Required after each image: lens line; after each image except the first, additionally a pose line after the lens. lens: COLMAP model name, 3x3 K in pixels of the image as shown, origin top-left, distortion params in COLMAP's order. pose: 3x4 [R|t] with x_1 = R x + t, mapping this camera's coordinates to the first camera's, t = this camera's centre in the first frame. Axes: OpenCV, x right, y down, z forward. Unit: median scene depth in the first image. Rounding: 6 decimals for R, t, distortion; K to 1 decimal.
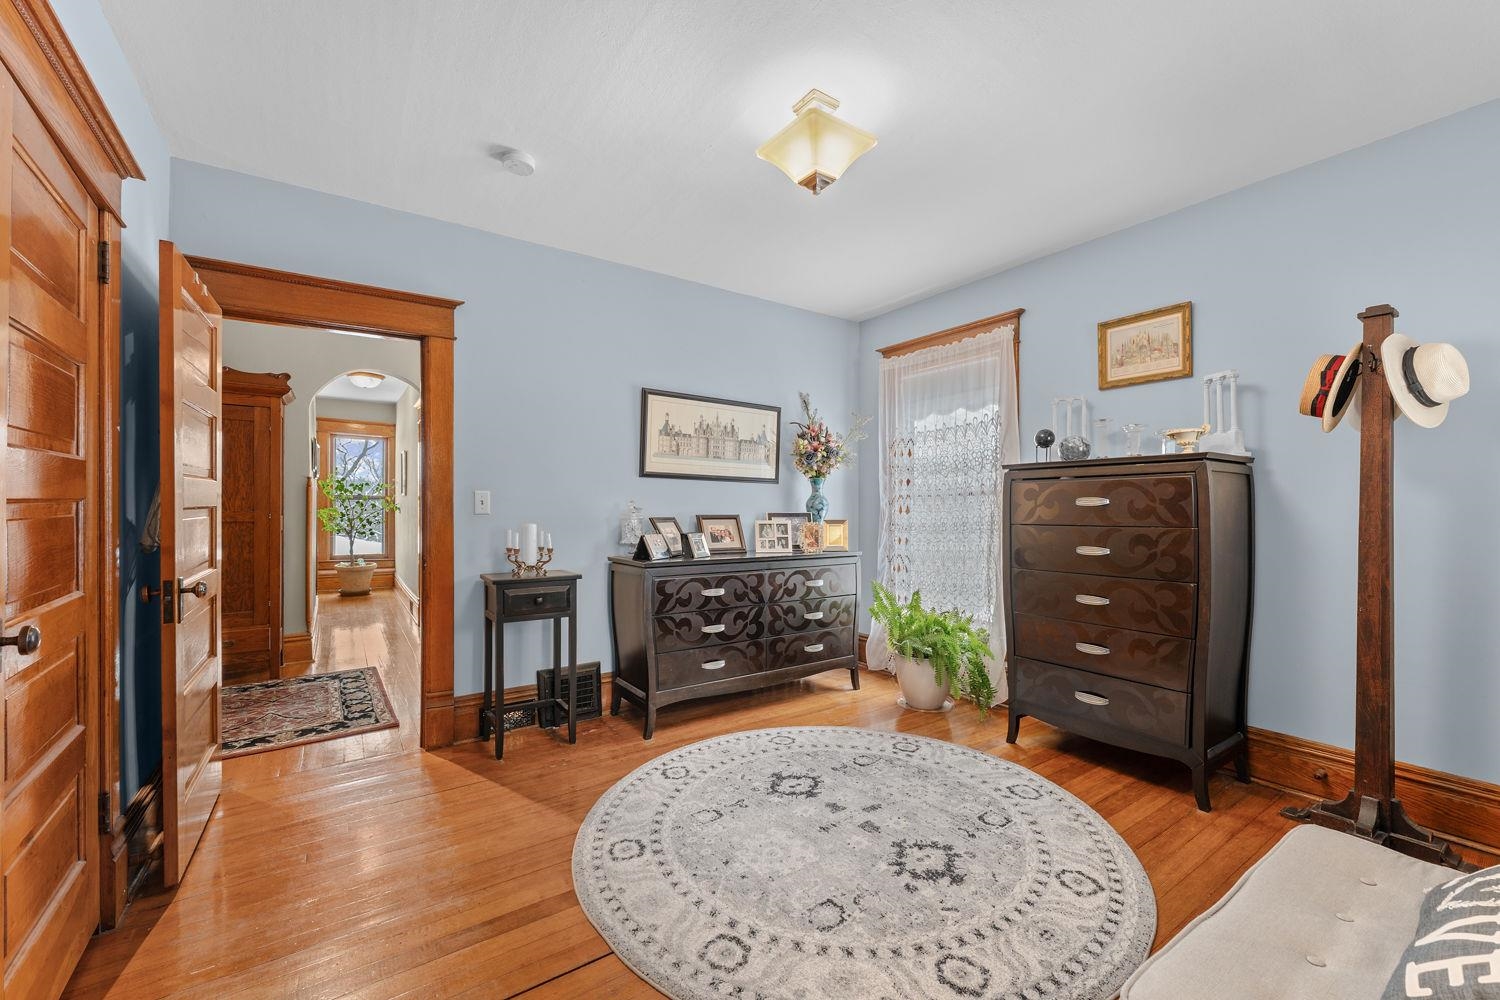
lens RADIAL K [[604.7, 0, 750.0], [0, 604.7, 500.0], [0, 0, 1]] dist [0.001278, 0.000227]
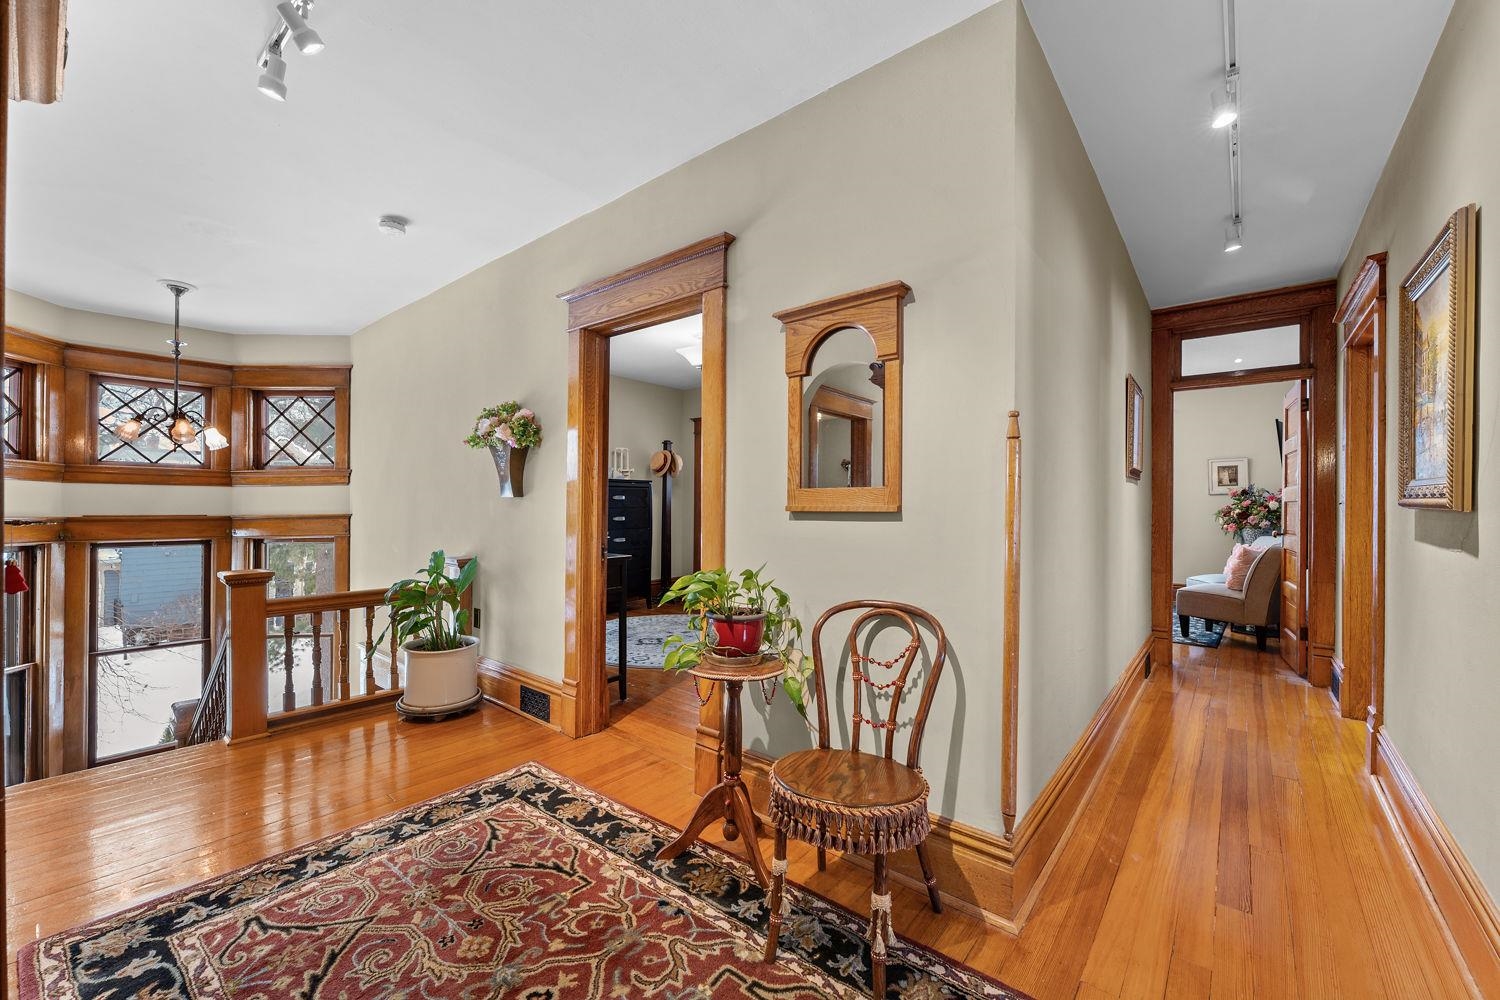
lens RADIAL K [[604.7, 0, 750.0], [0, 604.7, 500.0], [0, 0, 1]] dist [0.001278, 0.000227]
pose [[-0.283843, 0.008493, 0.958833, -1.447782], [-0.014532, 0.999808, -0.013158, 0.029826], [-0.958761, -0.017669, -0.283665, 0.963906]]
